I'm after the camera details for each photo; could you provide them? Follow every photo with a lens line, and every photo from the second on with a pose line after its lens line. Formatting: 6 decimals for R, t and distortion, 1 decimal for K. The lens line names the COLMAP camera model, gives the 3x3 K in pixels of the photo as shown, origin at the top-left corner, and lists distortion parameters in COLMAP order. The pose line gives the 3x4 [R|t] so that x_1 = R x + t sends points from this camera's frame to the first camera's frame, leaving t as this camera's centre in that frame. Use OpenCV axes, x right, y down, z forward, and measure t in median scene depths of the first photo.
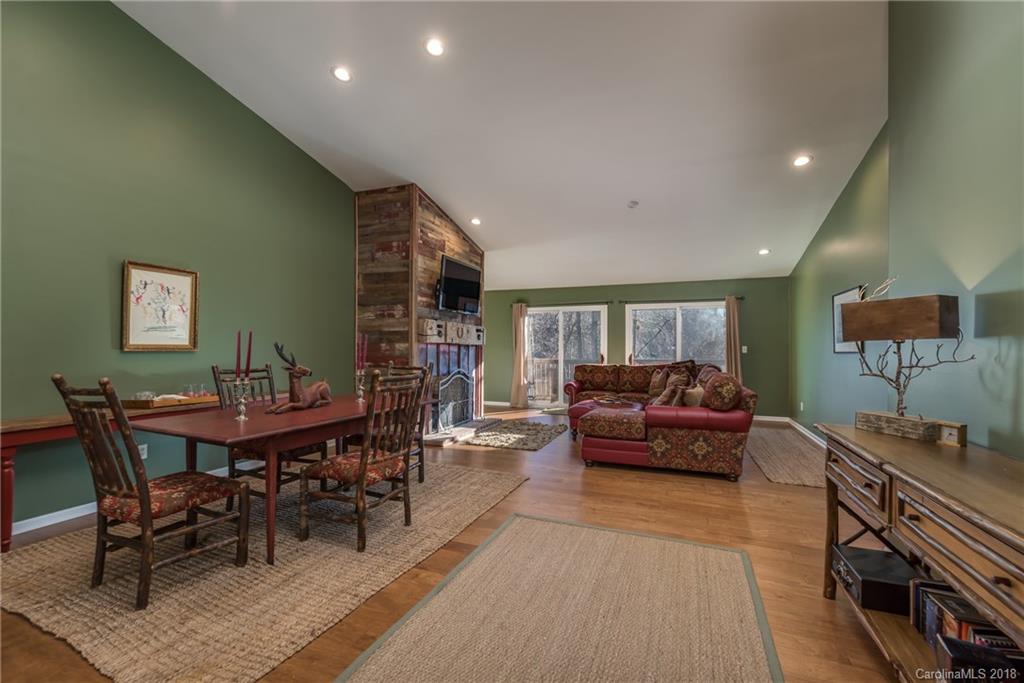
lens RADIAL K [[452.2, 0, 514.9], [0, 452.2, 347.0], [0, 0, 1]] dist [0.002958, 0.000513]
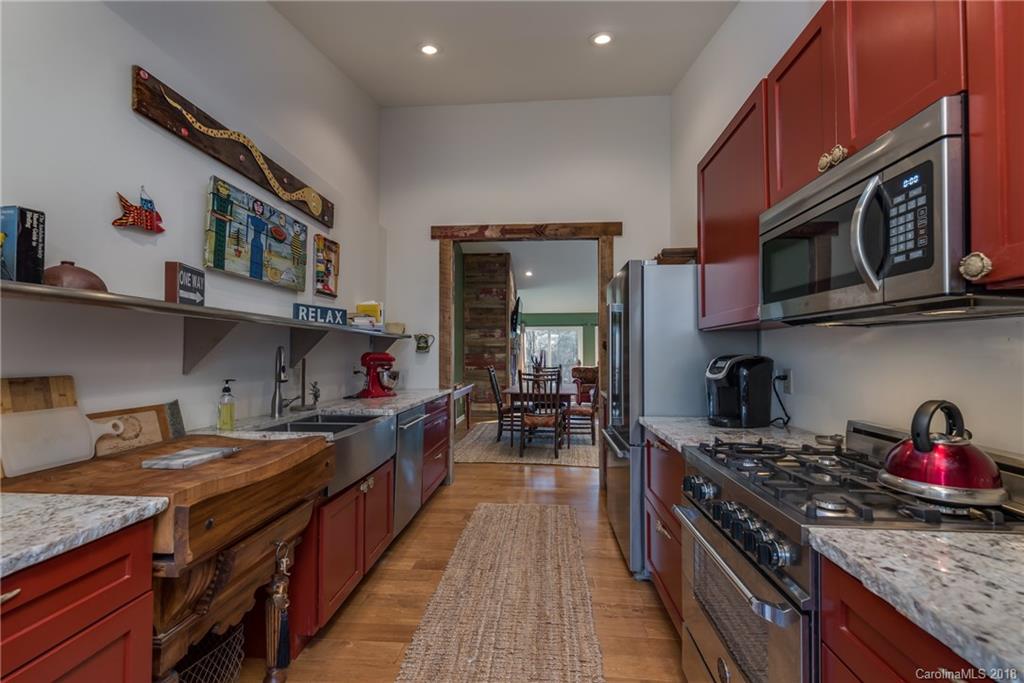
lens RADIAL K [[452.2, 0, 514.9], [0, 452.2, 347.0], [0, 0, 1]] dist [0.002958, 0.000513]
pose [[0.954442, -0.003116, 0.298381, -0.612436], [0.007869, 0.999861, -0.014729, -0.007495], [-0.298294, 0.016405, 0.954333, -0.462714]]
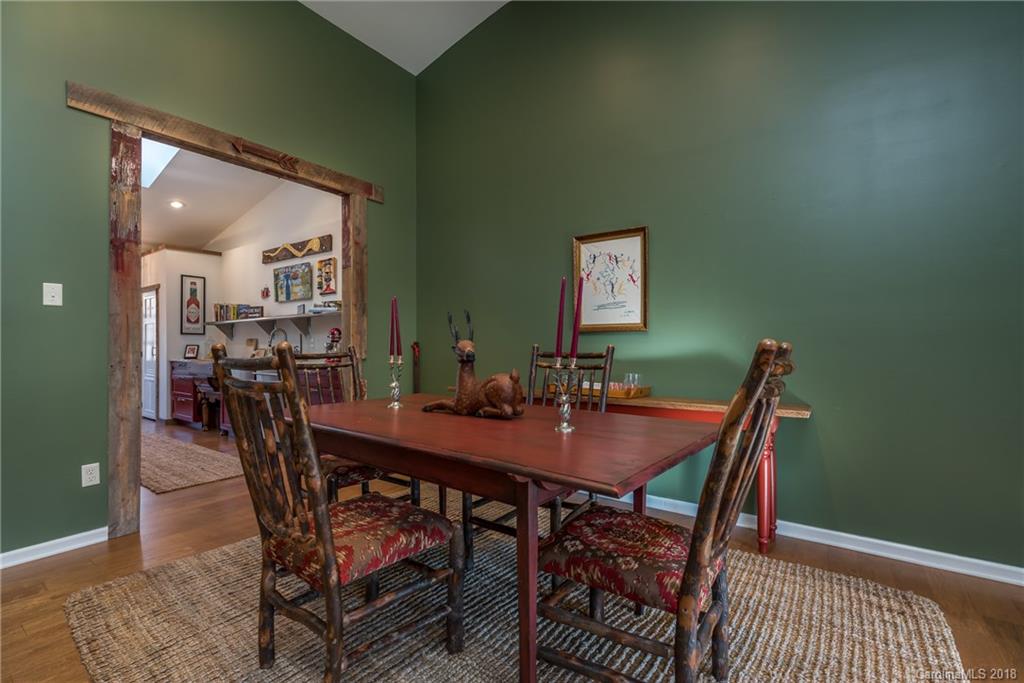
lens RADIAL K [[452.2, 0, 514.9], [0, 452.2, 347.0], [0, 0, 1]] dist [0.002958, 0.000513]
pose [[-0.271034, -0.008471, -0.962532, 0.056089], [-0.000428, 0.999962, -0.008680, 0.028837], [0.962570, -0.001941, -0.271028, 0.680803]]
